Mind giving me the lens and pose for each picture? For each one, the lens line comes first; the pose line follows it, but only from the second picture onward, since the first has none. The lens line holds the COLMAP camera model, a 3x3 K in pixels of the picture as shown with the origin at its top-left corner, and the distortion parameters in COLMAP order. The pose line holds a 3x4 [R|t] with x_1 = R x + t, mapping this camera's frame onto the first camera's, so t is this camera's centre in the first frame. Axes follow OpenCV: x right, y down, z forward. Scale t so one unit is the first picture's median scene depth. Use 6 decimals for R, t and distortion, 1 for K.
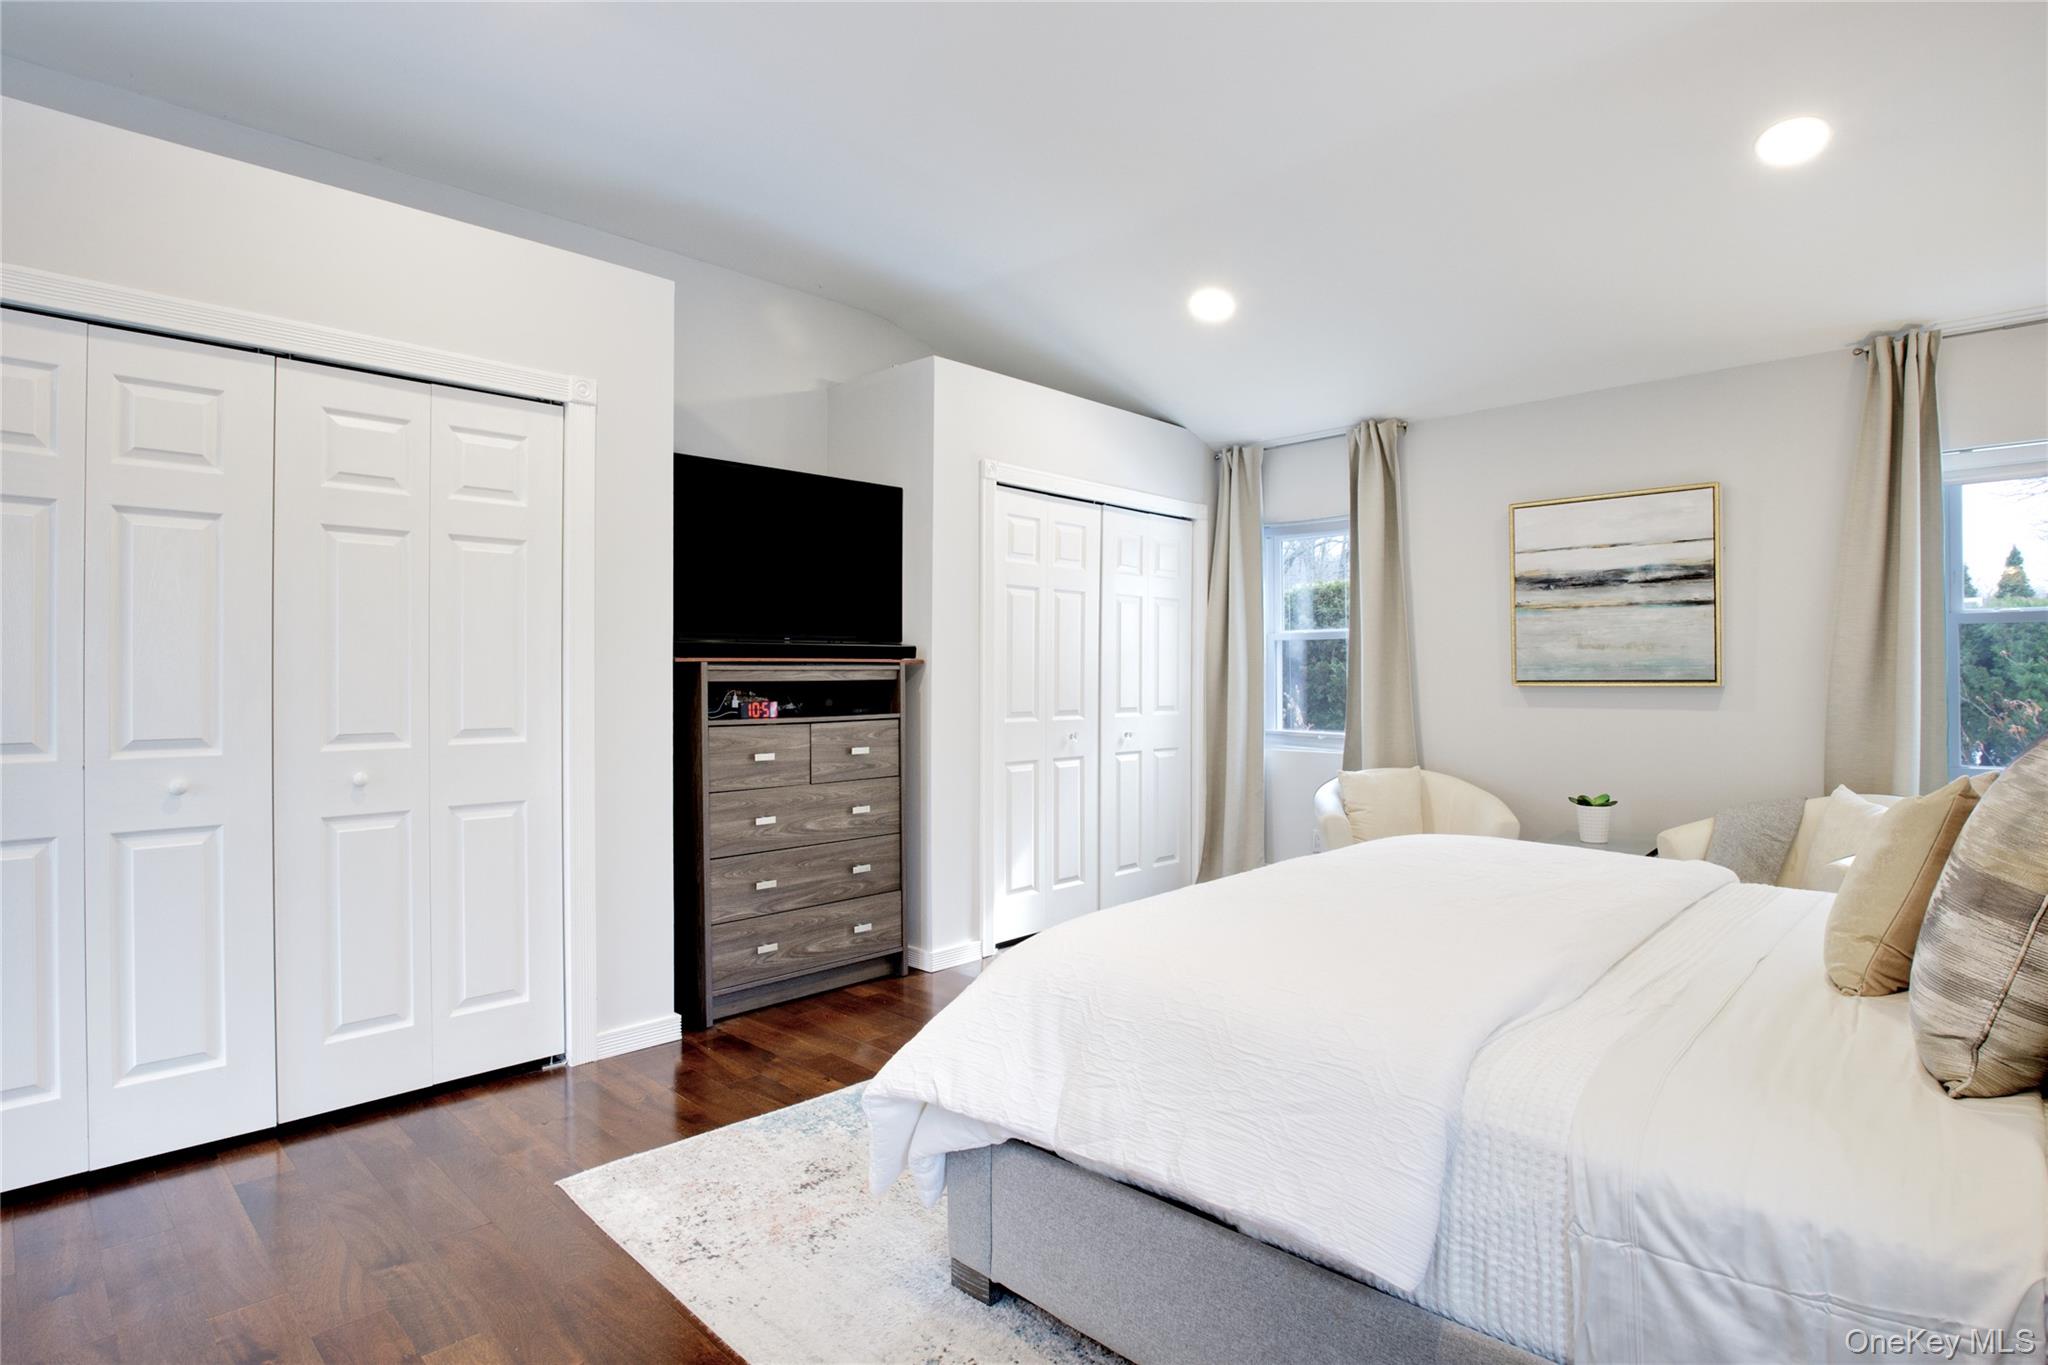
lens RADIAL K [[1043.4, 0, 1009.3], [0, 1043.4, 679.1], [0, 0, 1]] dist [0.005595, -0.008461]
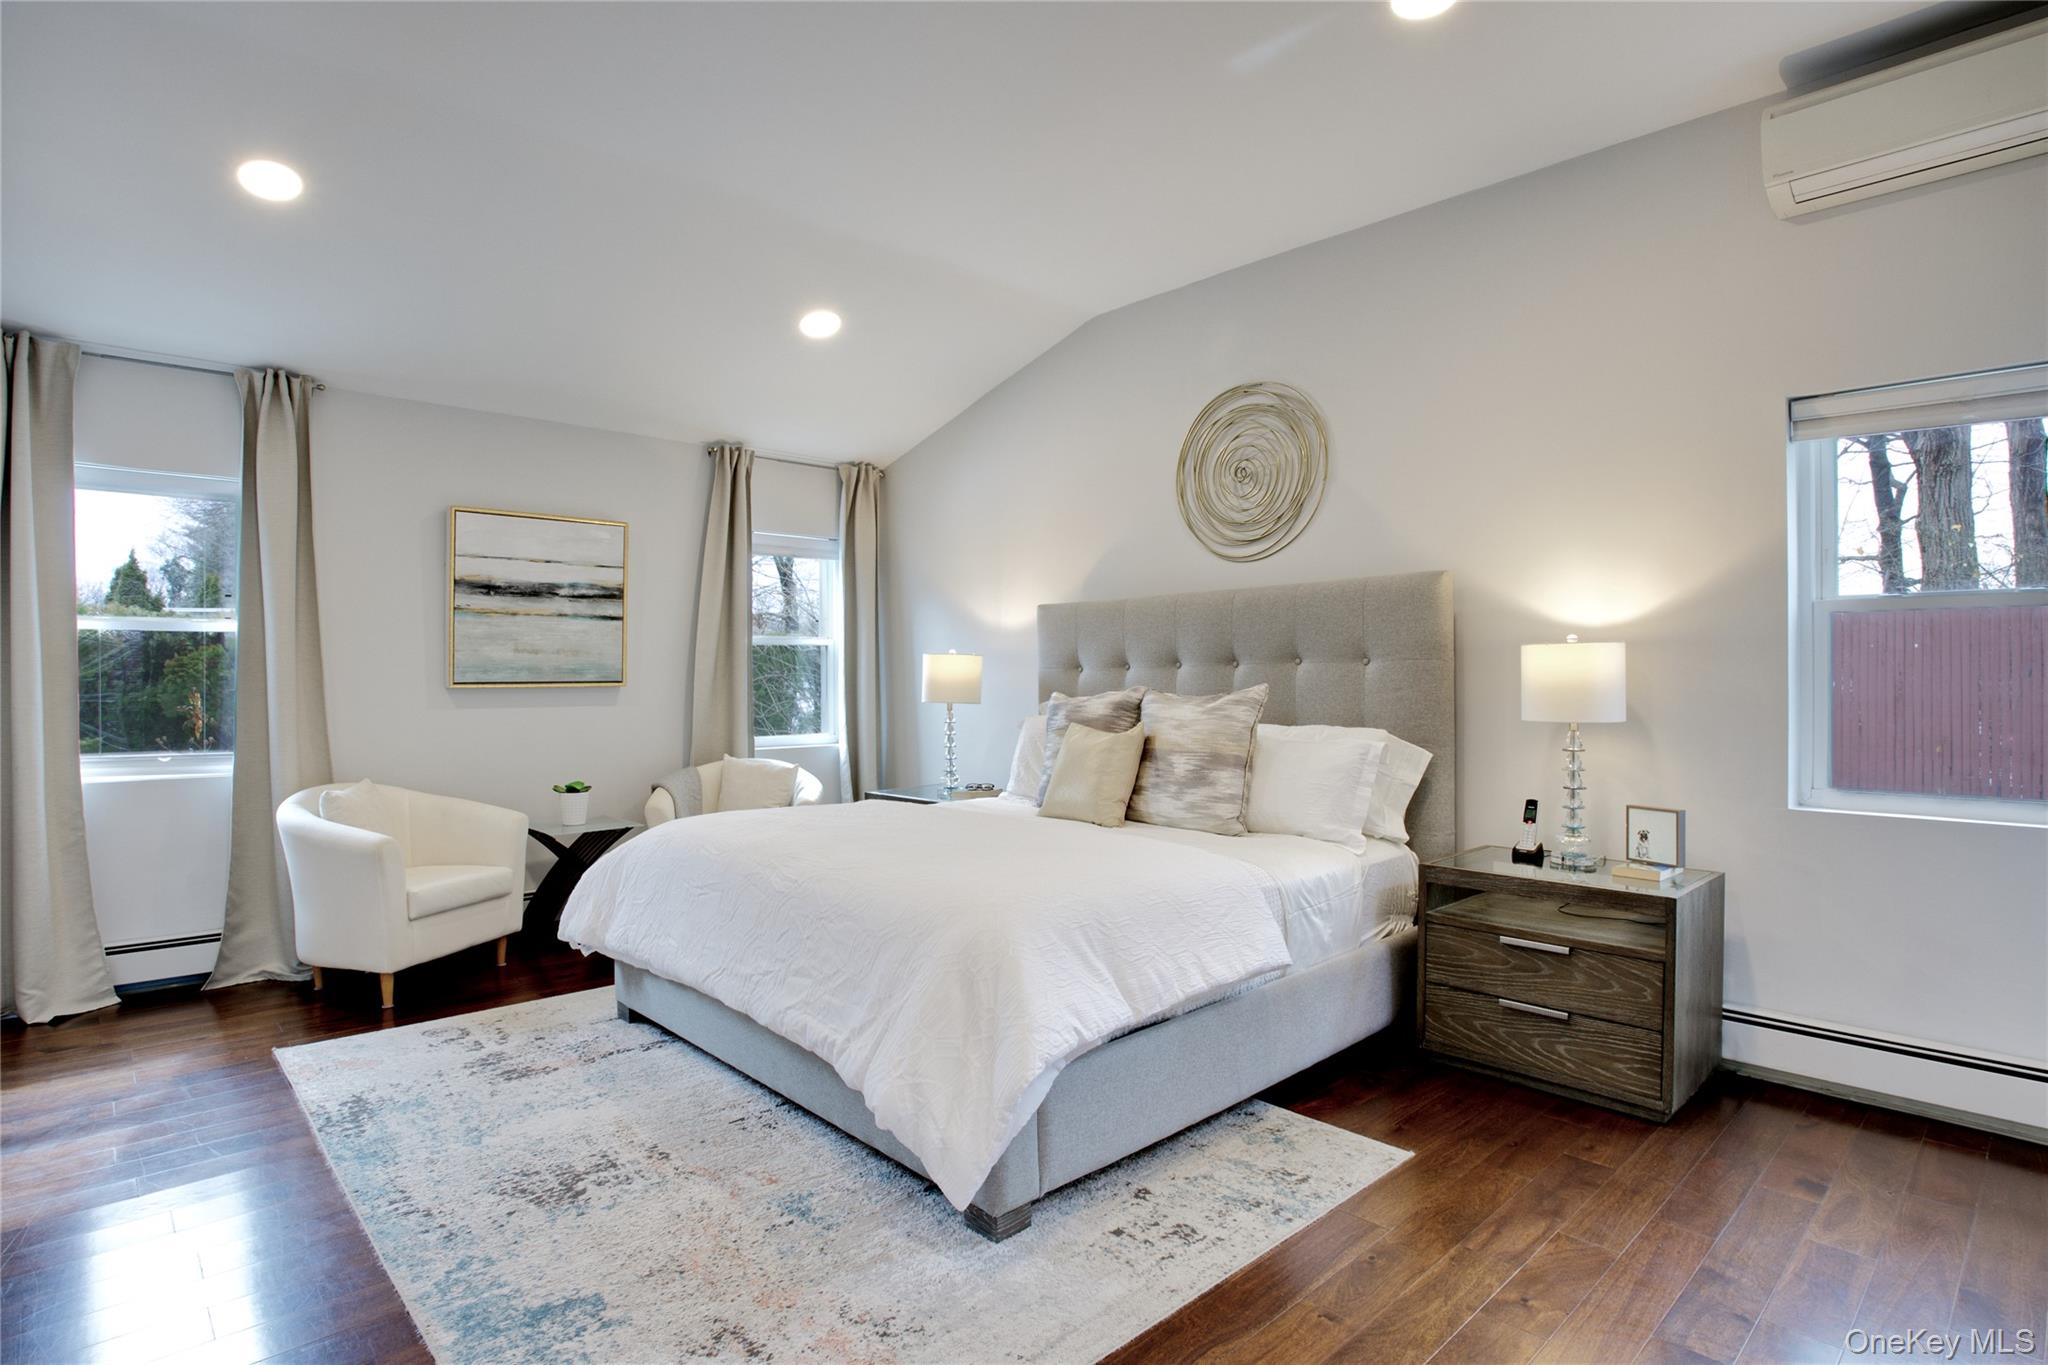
lens RADIAL K [[1043.4, 0, 1028.7], [0, 1043.4, 686.5], [0, 0, 1]] dist [0.005595, -0.008461]
pose [[0.059683, -0.007174, 0.998192, -0.521315], [0.010628, 0.999922, 0.006551, 0.004428], [-0.998161, 0.010218, 0.059754, 0.425807]]
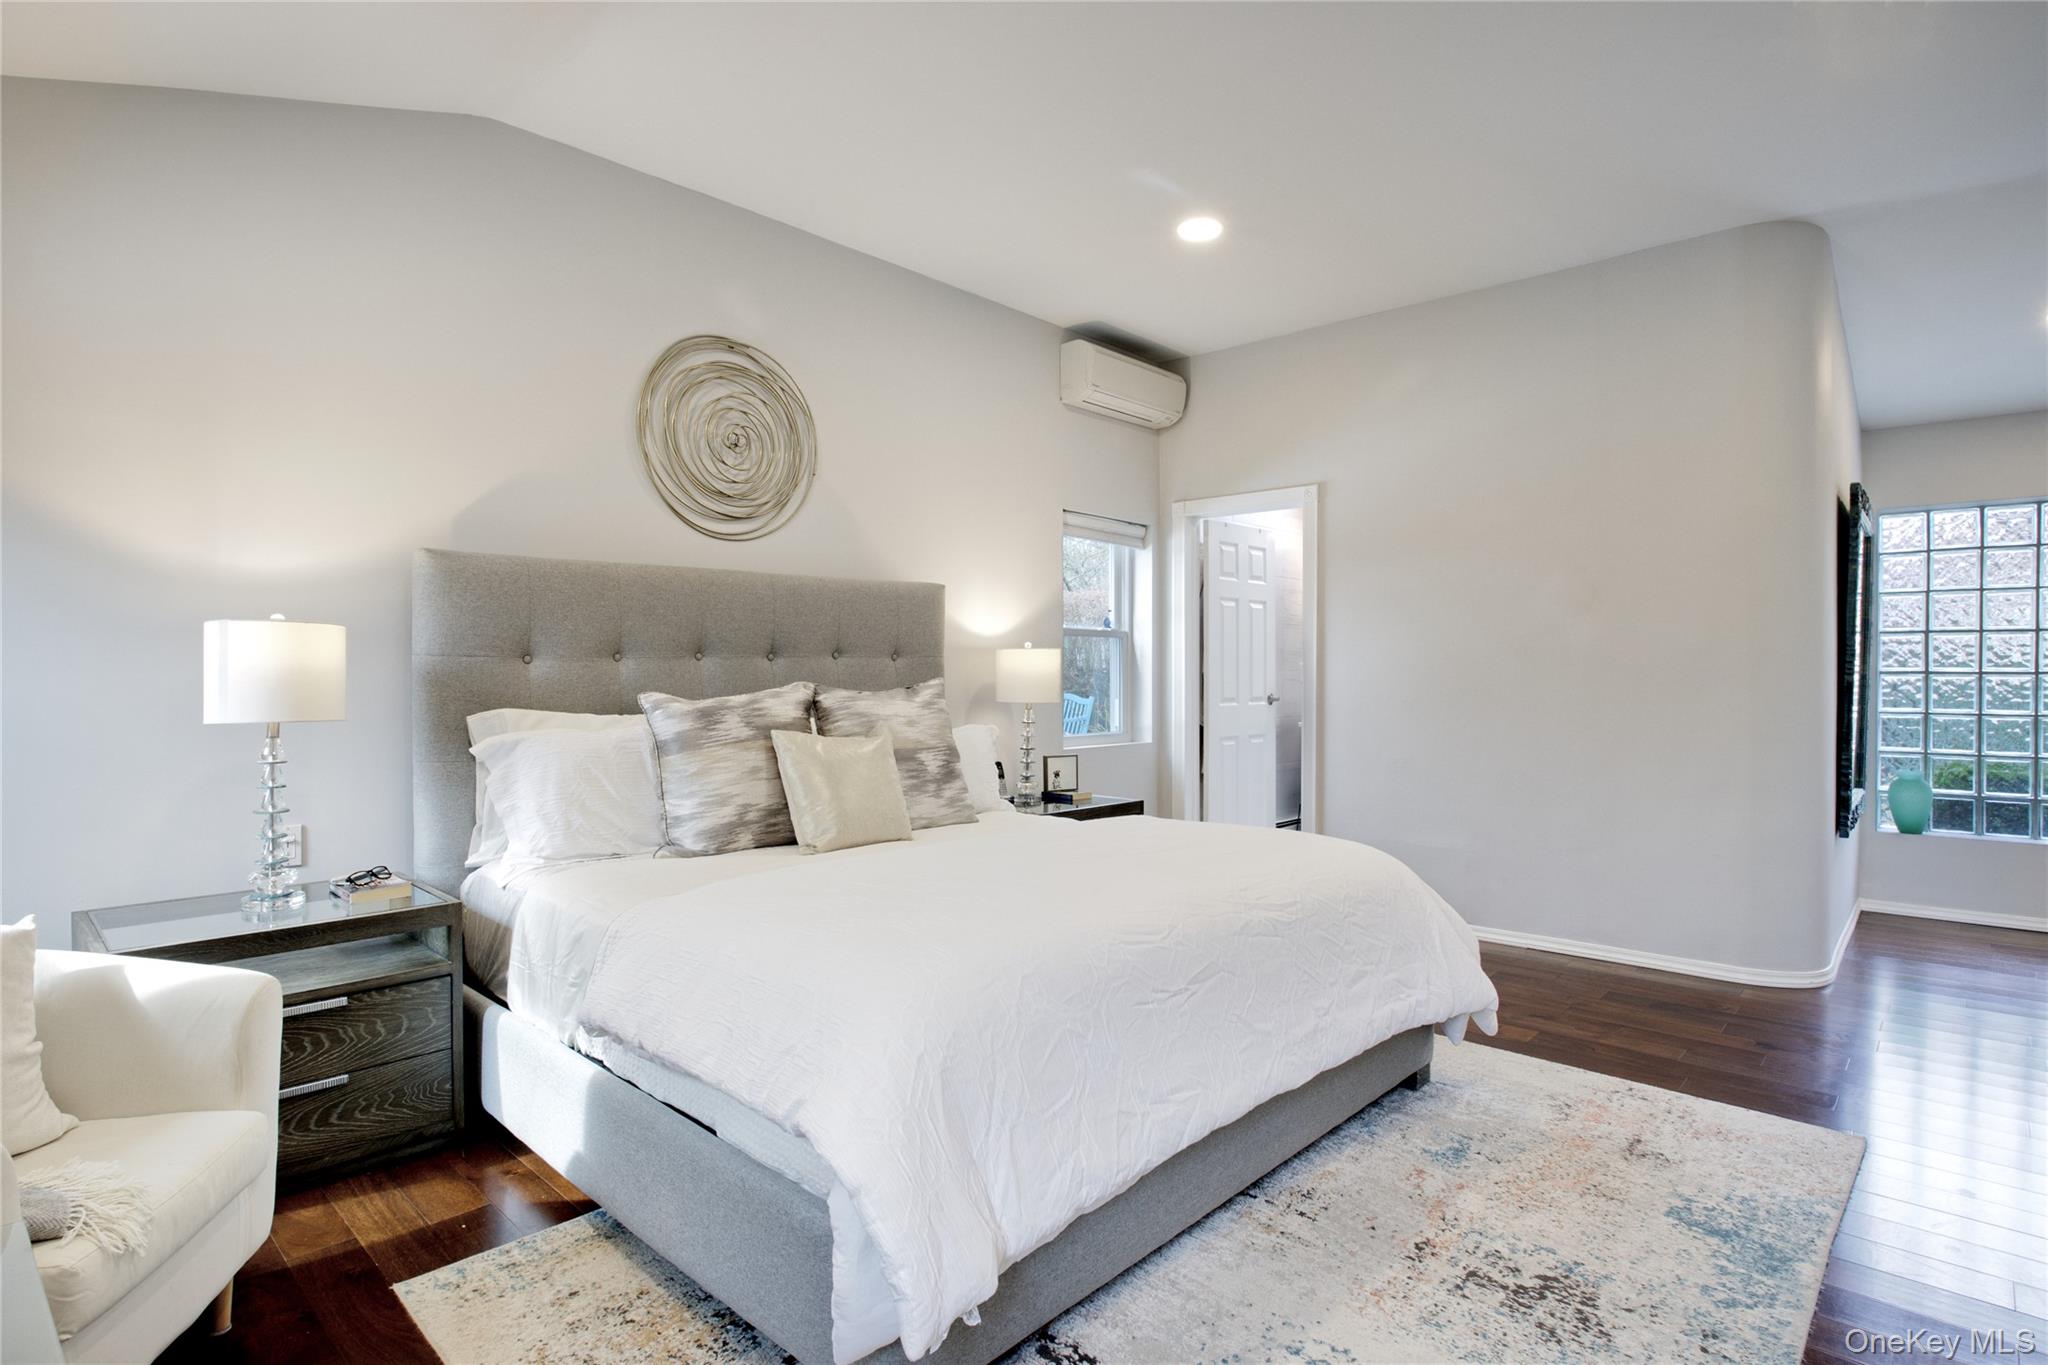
lens RADIAL K [[1043.4, 0, 1041.2], [0, 1043.4, 680.8], [0, 0, 1]] dist [0.005595, -0.008461]
pose [[-0.999636, 0.005736, -0.026353, 0.244172], [0.005401, 0.999904, 0.012761, 0.001749], [0.026423, 0.012614, -0.999571, 1.147964]]
